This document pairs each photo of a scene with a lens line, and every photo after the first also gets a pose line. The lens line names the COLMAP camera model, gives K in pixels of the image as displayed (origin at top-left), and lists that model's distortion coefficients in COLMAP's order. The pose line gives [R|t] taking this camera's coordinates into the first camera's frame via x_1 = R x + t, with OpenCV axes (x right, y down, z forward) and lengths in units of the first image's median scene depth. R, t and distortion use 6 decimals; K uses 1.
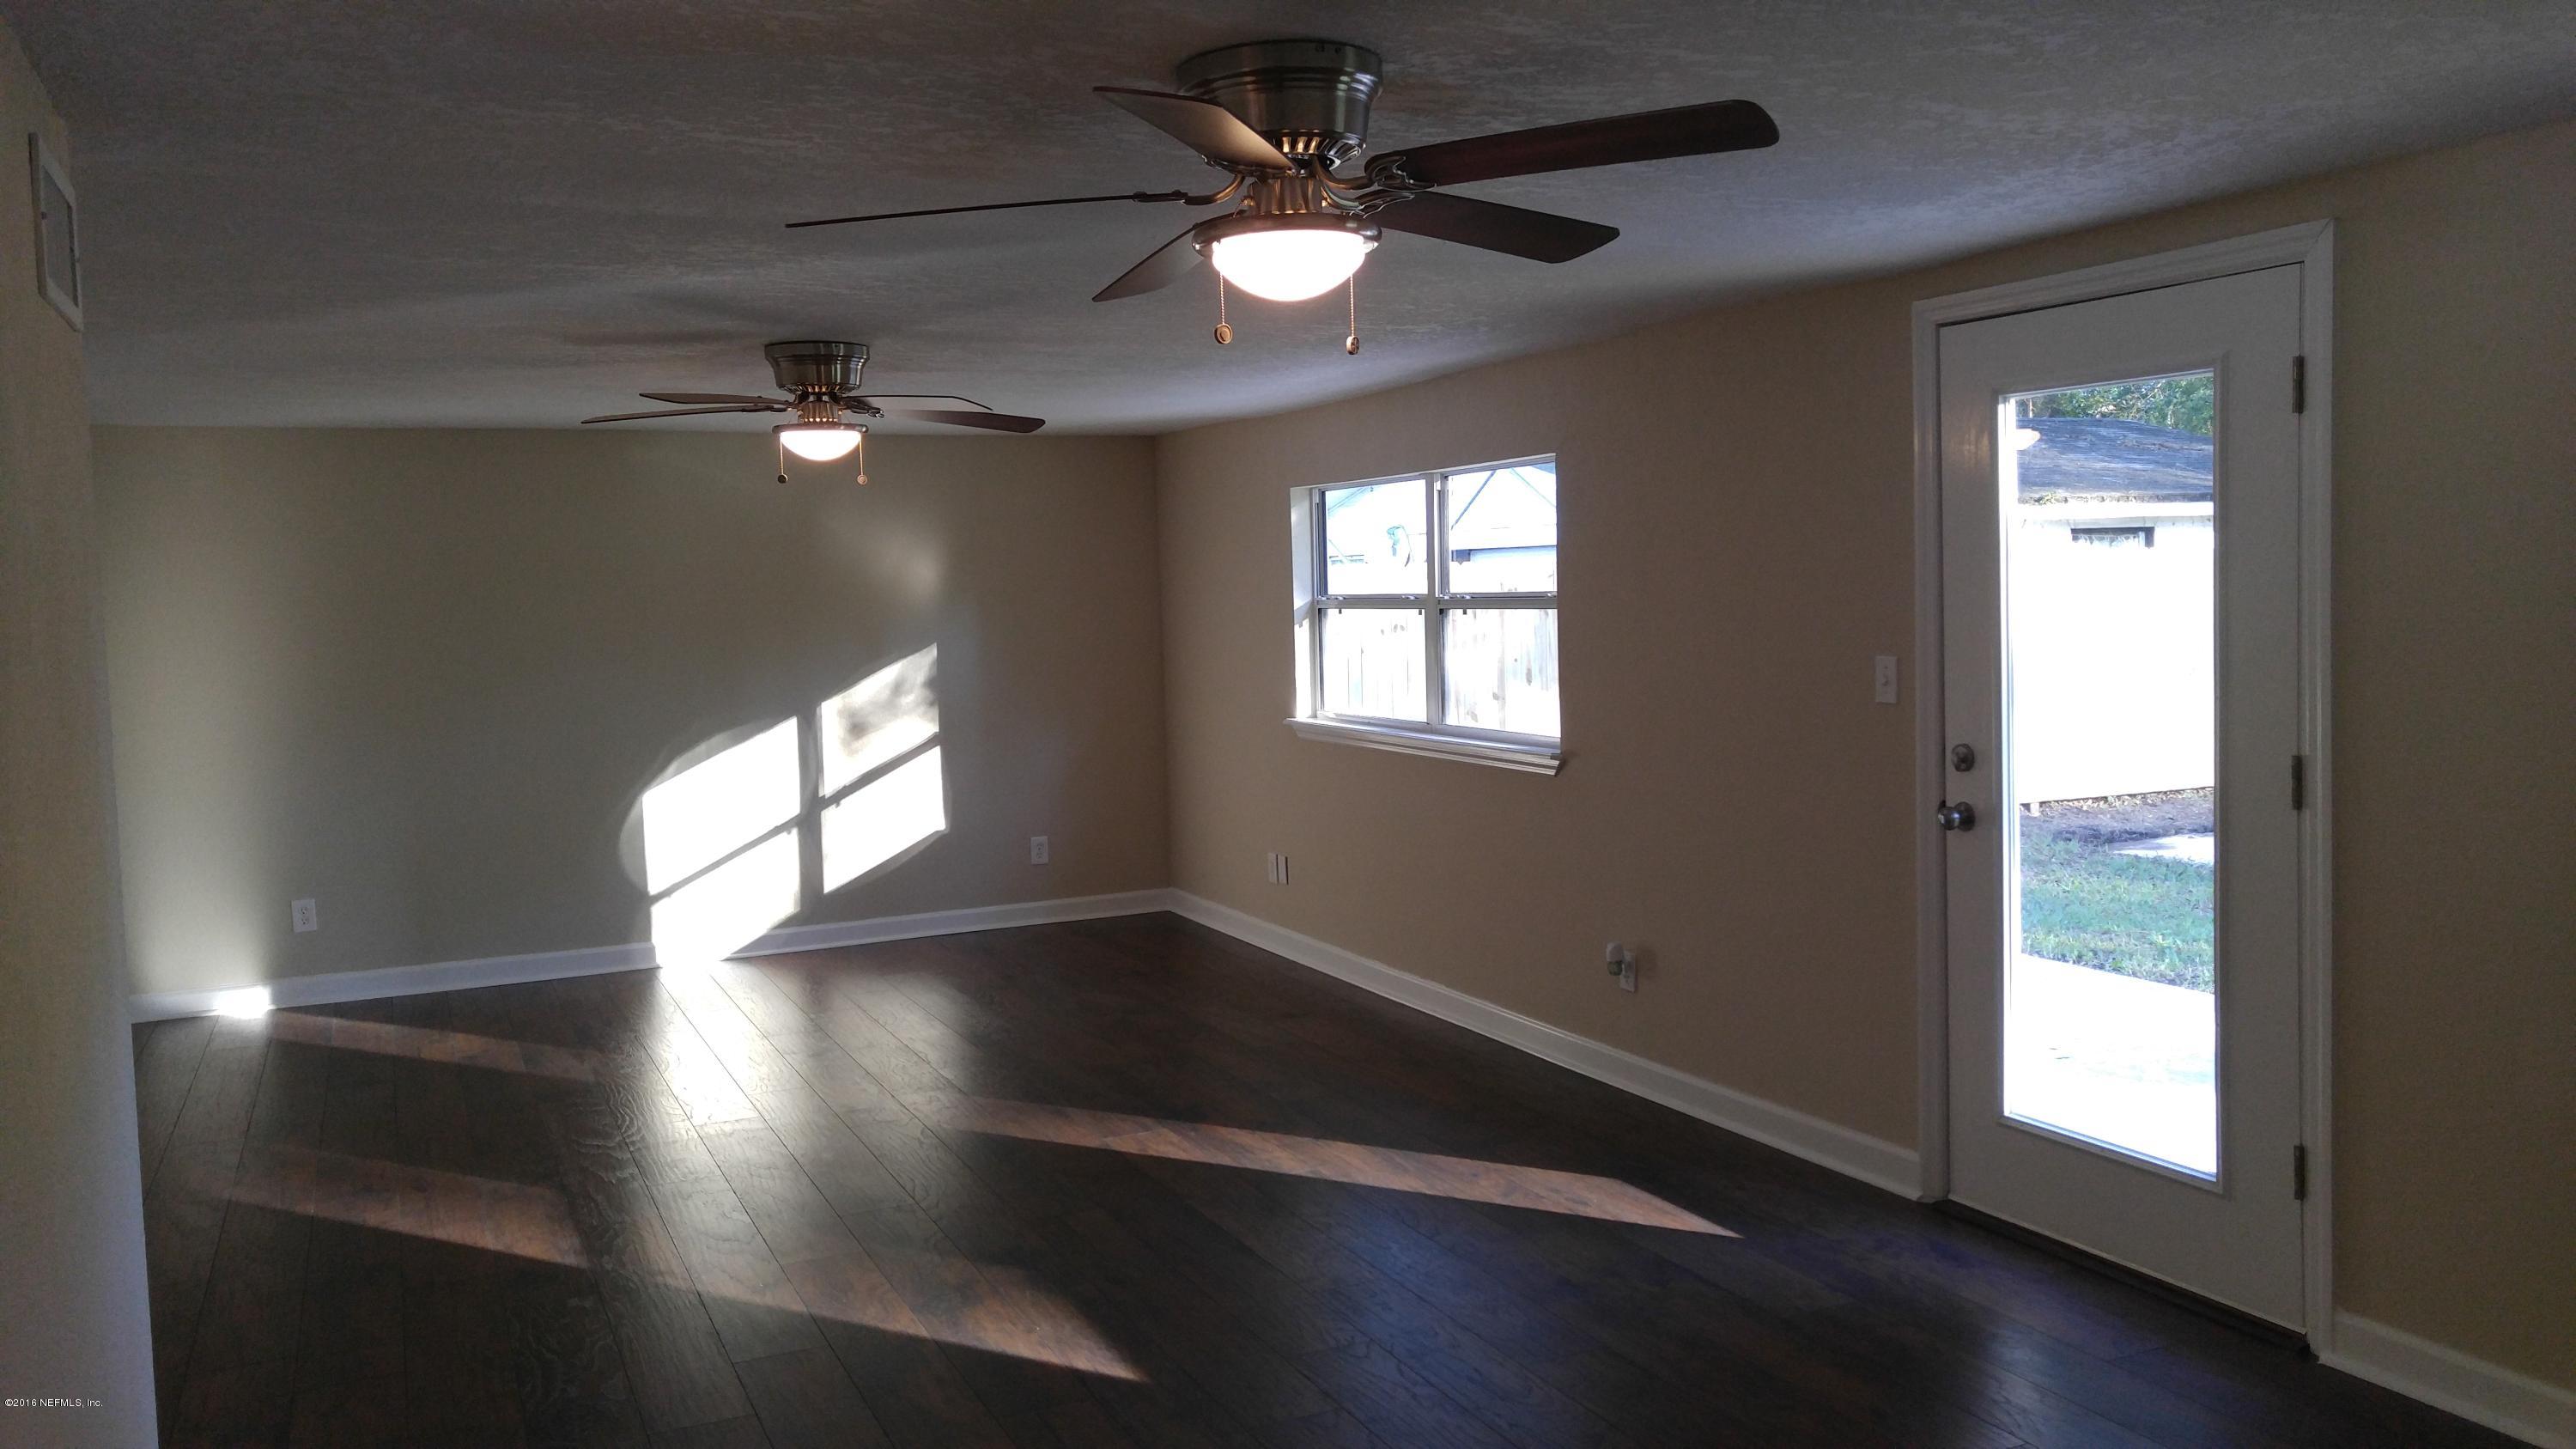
lens RADIAL K [[1930.8, 0, 1281.2], [0, 1930.8, 723.1], [0, 0, 1]] dist [0.074799, 0.033930]
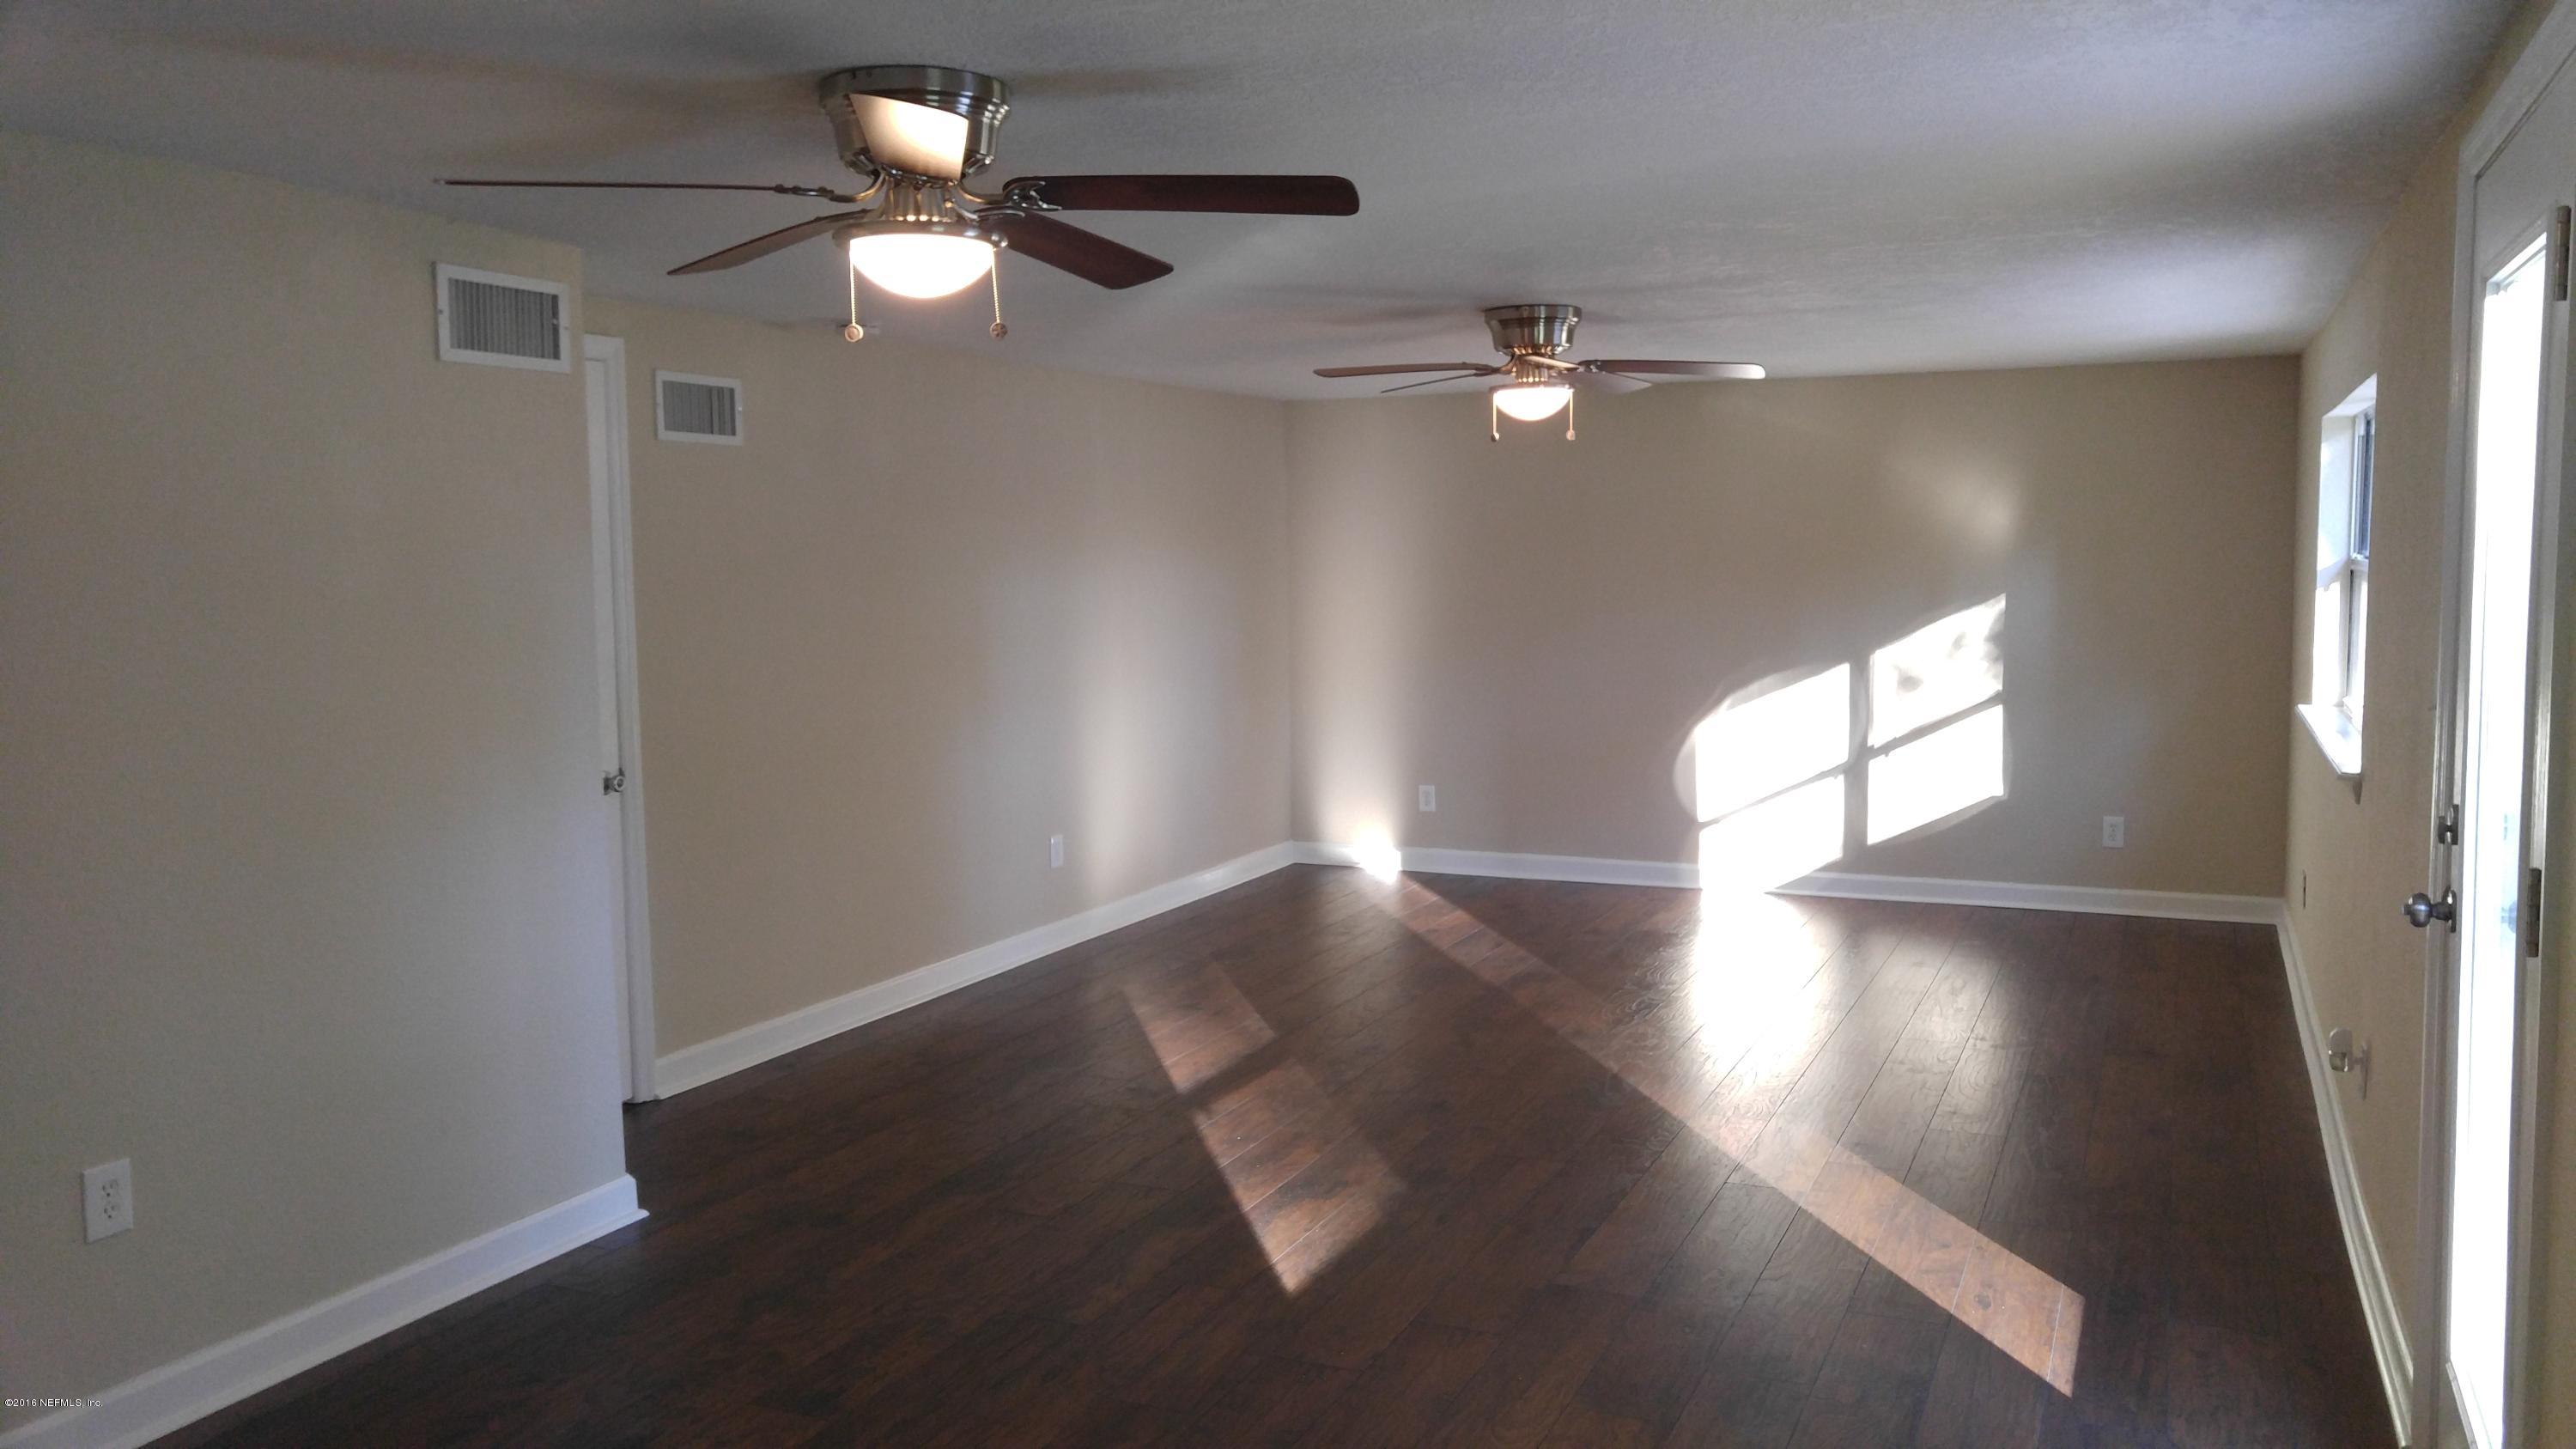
lens RADIAL K [[1930.8, 0, 1291.7], [0, 1930.8, 715.1], [0, 0, 1]] dist [0.074799, 0.033930]
pose [[0.691971, 0.089577, -0.716347, 0.267610], [-0.067281, 0.995955, 0.059549, -0.016737], [0.718784, 0.006990, 0.695199, 0.104342]]
